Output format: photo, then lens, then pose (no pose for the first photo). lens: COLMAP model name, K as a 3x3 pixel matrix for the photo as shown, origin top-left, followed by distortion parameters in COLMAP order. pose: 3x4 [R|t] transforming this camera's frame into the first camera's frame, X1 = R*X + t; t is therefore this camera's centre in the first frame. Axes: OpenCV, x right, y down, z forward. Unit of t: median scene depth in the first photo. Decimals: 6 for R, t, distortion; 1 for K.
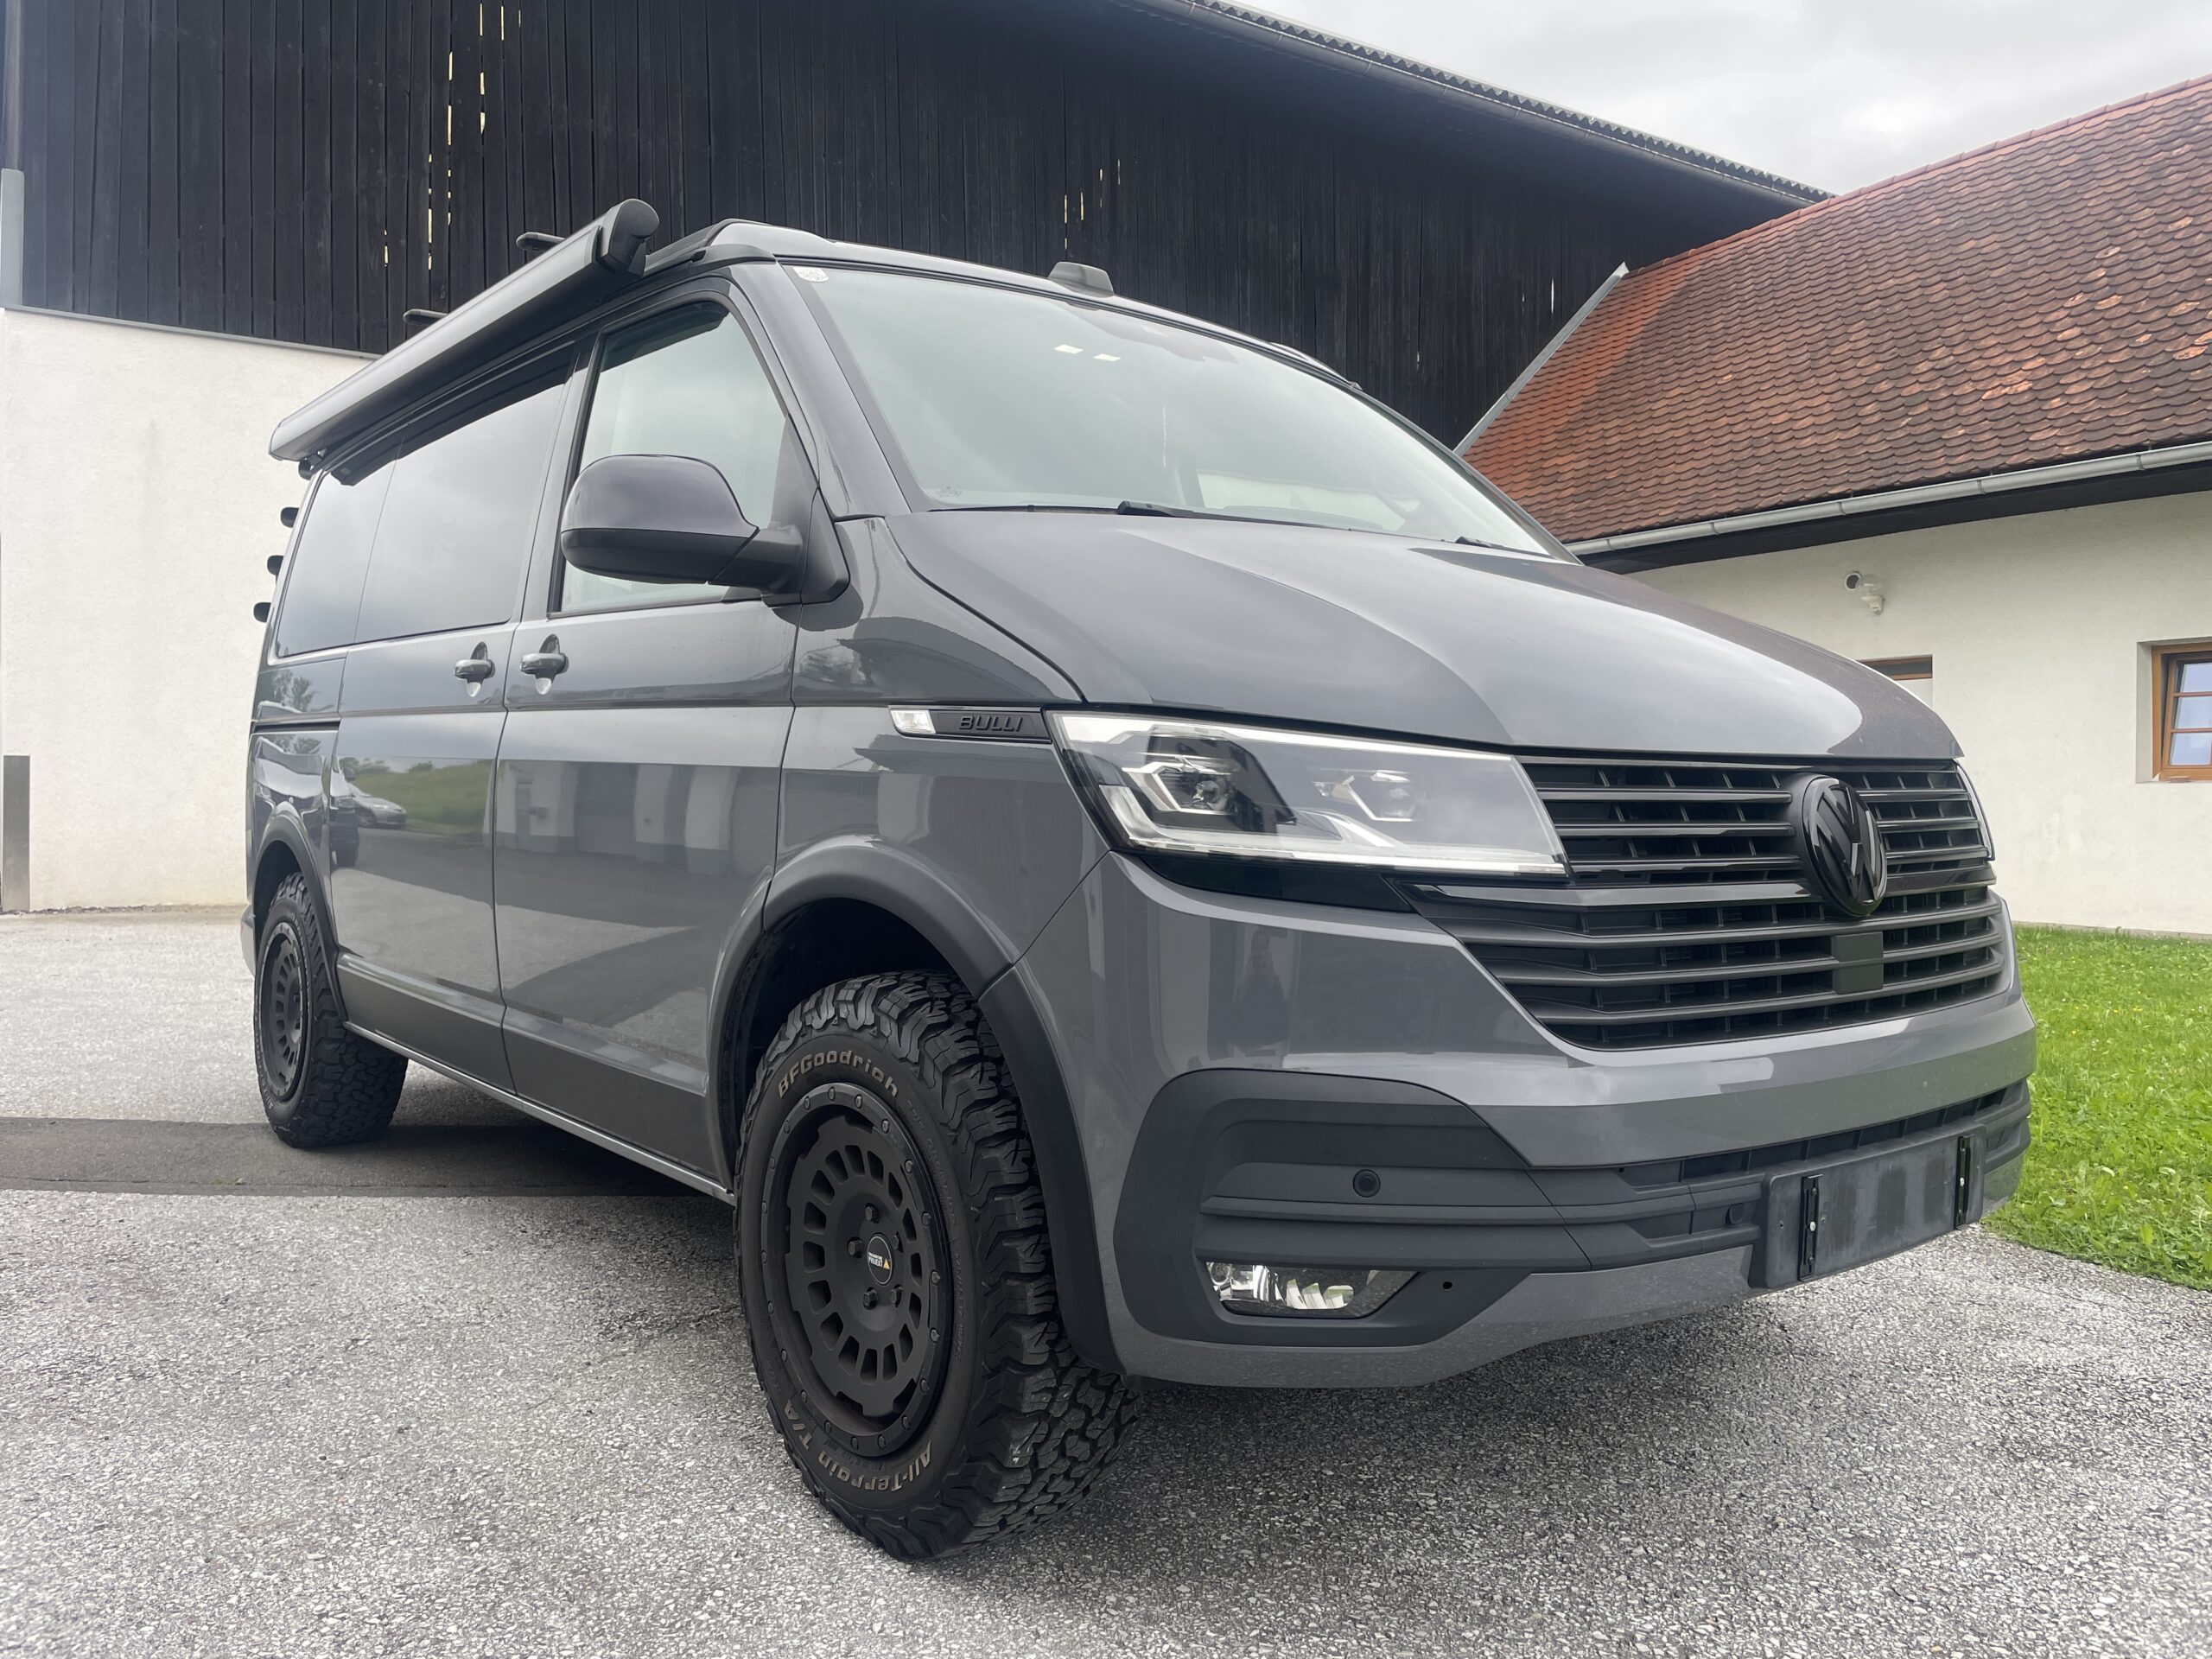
lens RADIAL K [[1687.0, 0, 1116.1], [0, 1687.0, 823.1], [0, 0, 1]] dist [0.059217, -0.081137]
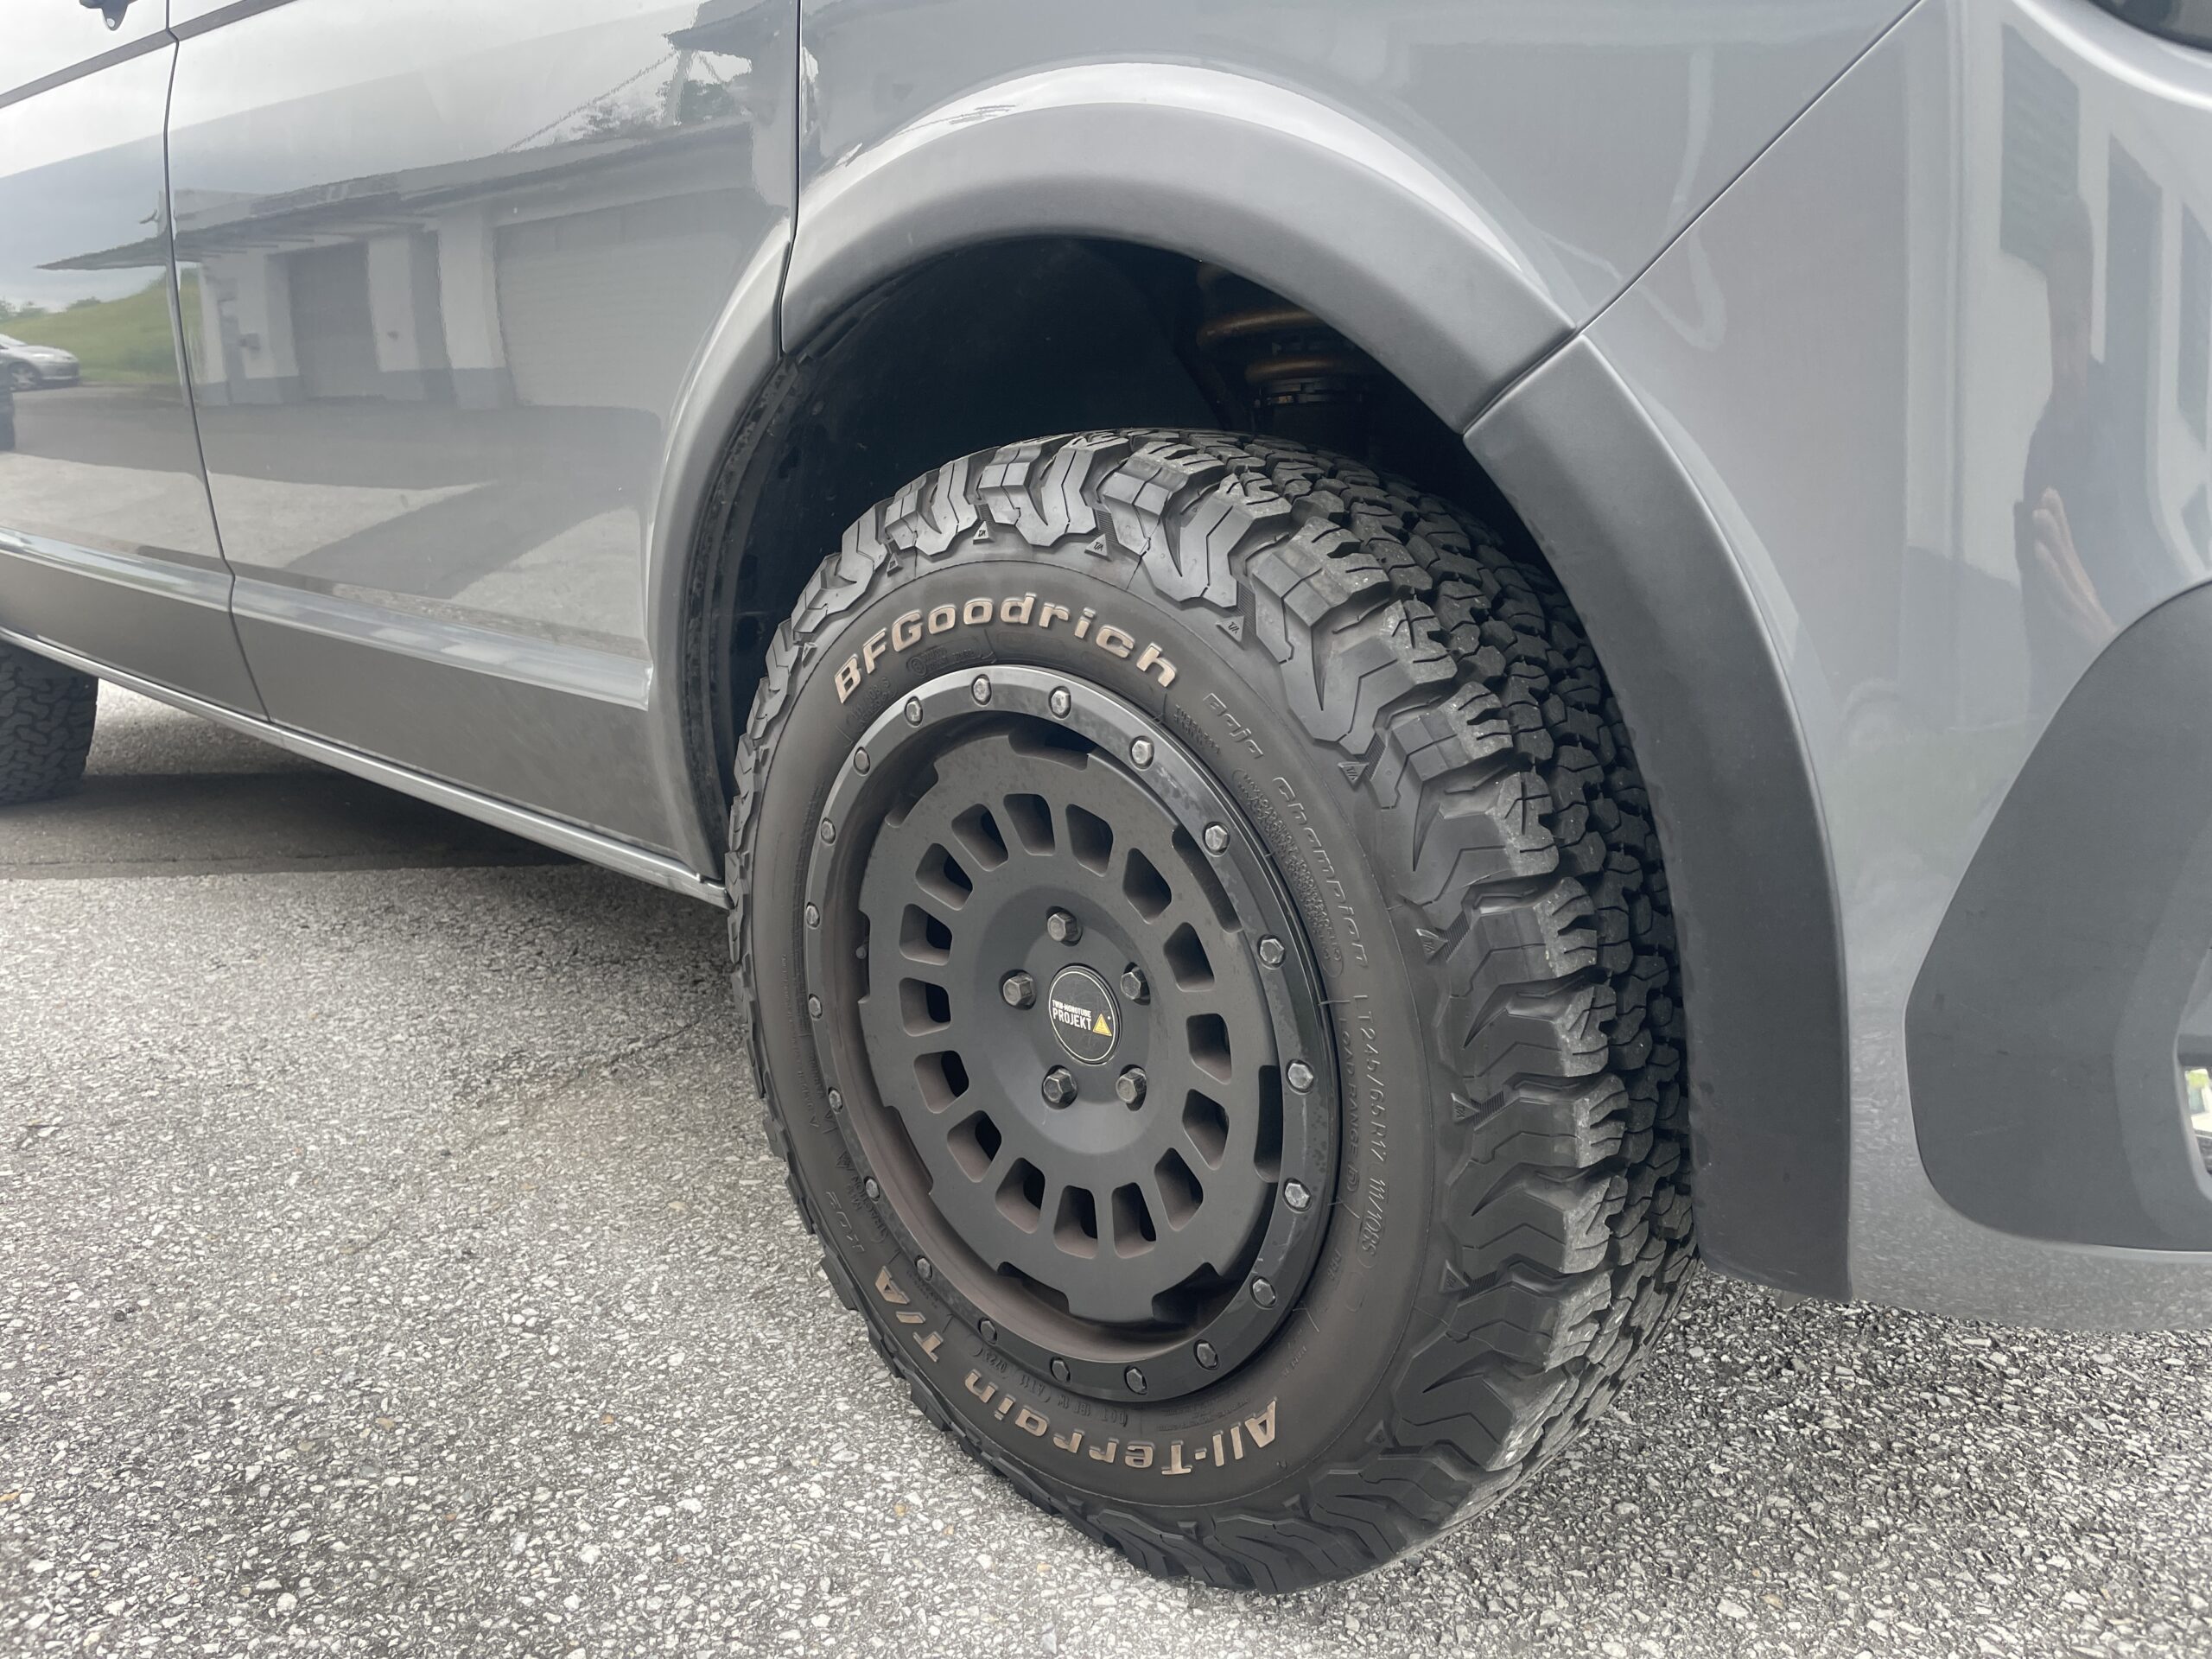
lens RADIAL K [[1687.0, 0, 1123.3], [0, 1687.0, 813.6], [0, 0, 1]] dist [0.059217, -0.081137]
pose [[0.991170, -0.031879, 0.128712, -0.185940], [0.004000, 0.977416, 0.211284, 0.092718], [-0.132540, -0.208904, 0.968913, 0.519340]]
